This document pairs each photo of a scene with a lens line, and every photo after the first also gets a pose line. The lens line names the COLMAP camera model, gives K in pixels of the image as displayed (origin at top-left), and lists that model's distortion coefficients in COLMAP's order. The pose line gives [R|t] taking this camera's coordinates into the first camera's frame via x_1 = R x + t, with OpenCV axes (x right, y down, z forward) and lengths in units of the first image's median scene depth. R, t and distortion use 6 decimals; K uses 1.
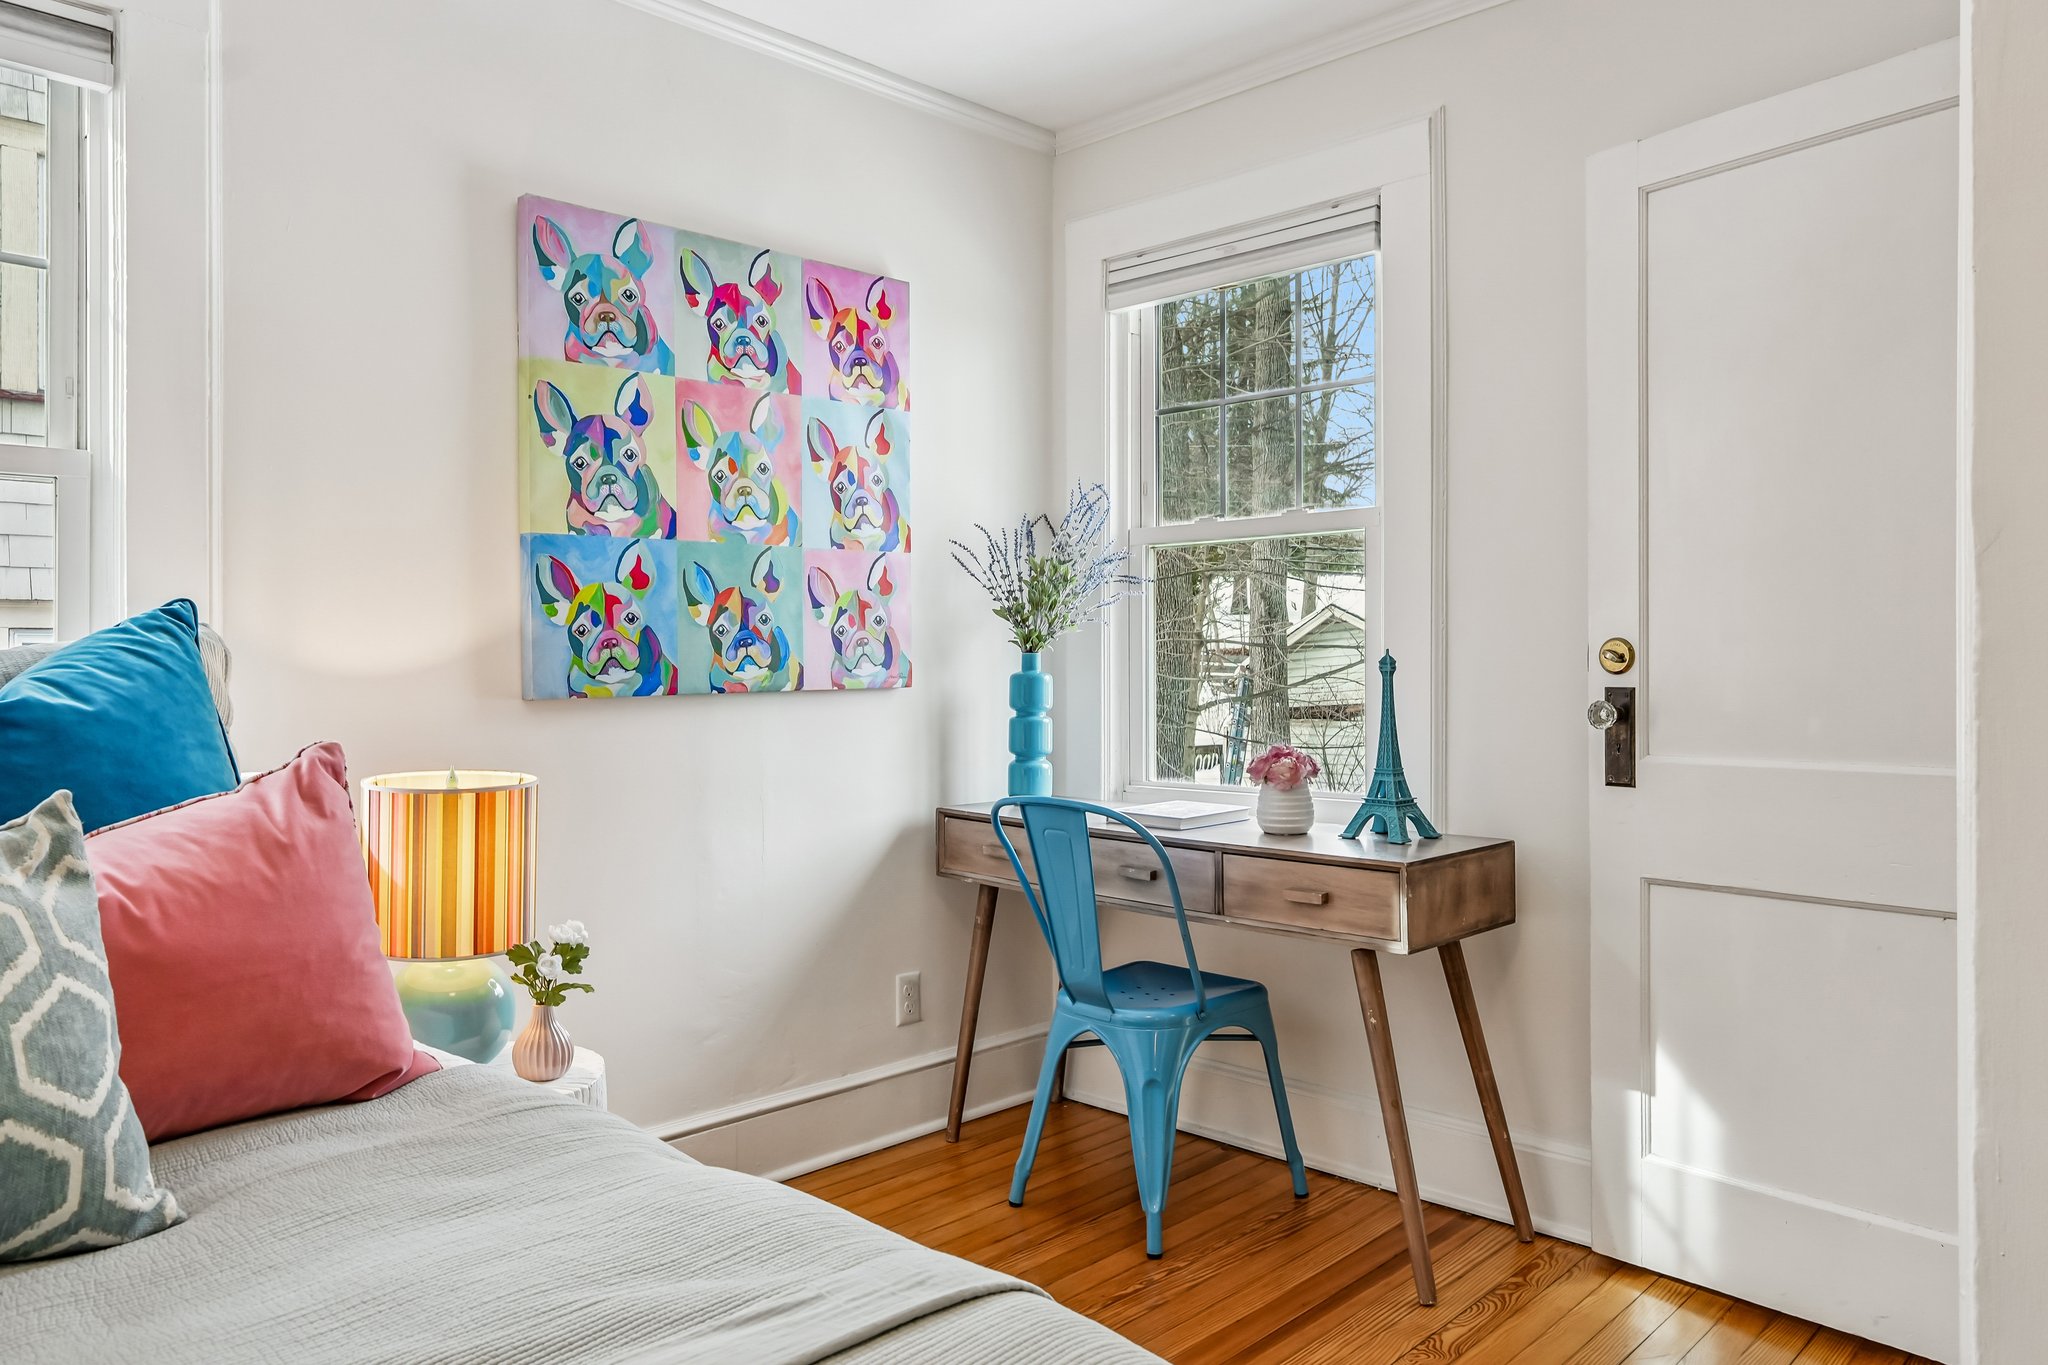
lens RADIAL K [[1432.7, 0, 1024.0], [0, 1432.7, 682.5], [0, 0, 1]] dist [-0.001267, -0.000513]
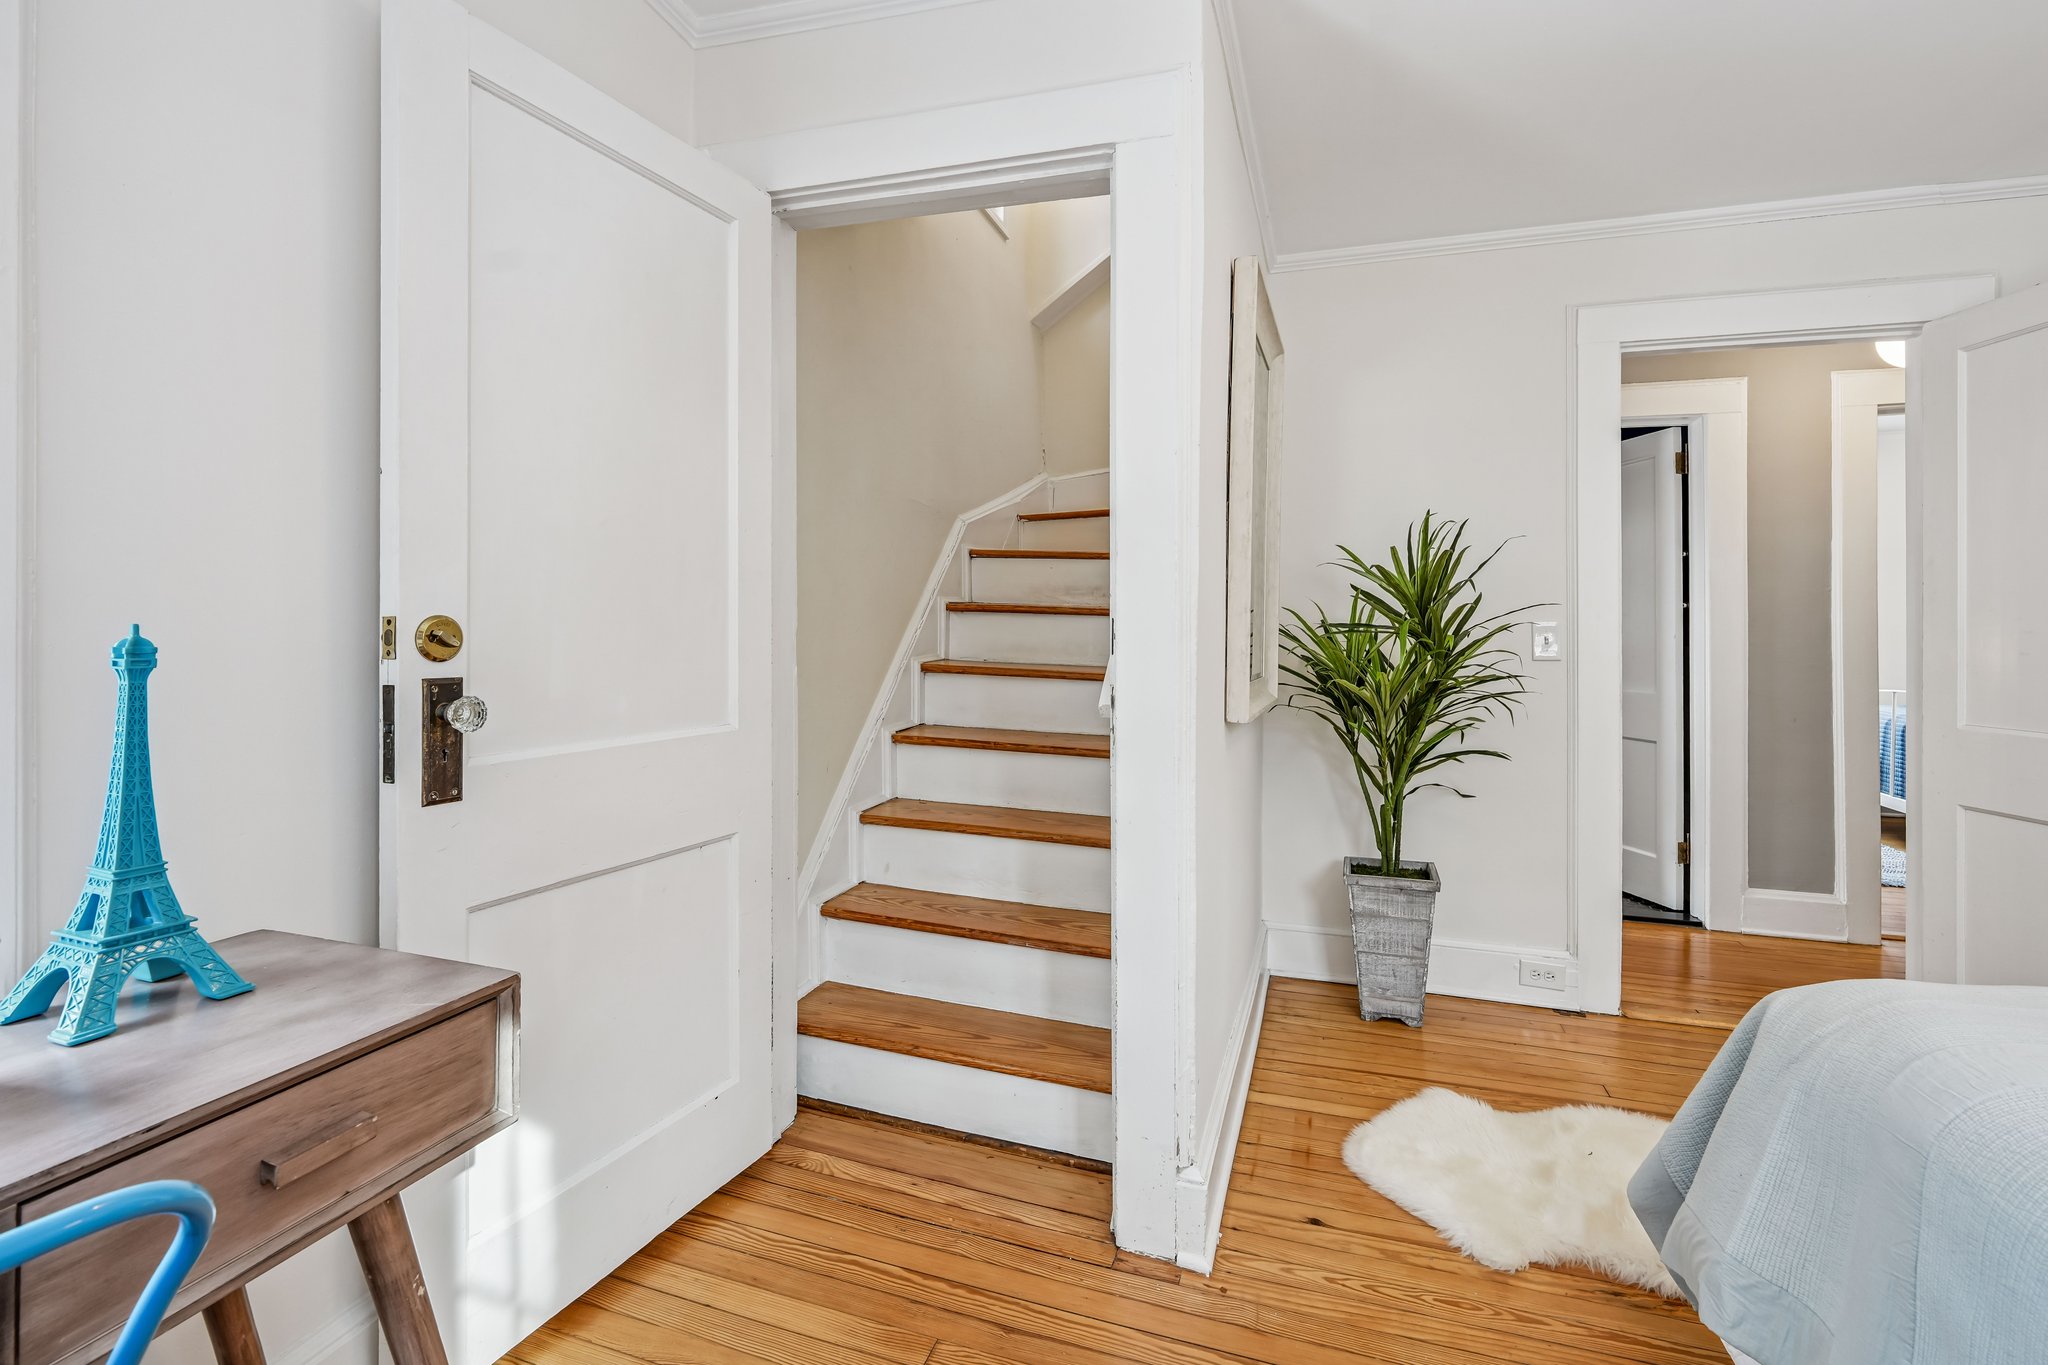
lens RADIAL K [[925.8, 0, 1025.5], [0, 925.8, 640.8], [0, 0, 1]] dist [0.000392, 0.000010]
pose [[-0.430745, -0.001787, 0.902472, -0.186925], [0.011014, 0.999913, 0.007238, -0.017966], [-0.902407, 0.013058, -0.430688, 0.932272]]
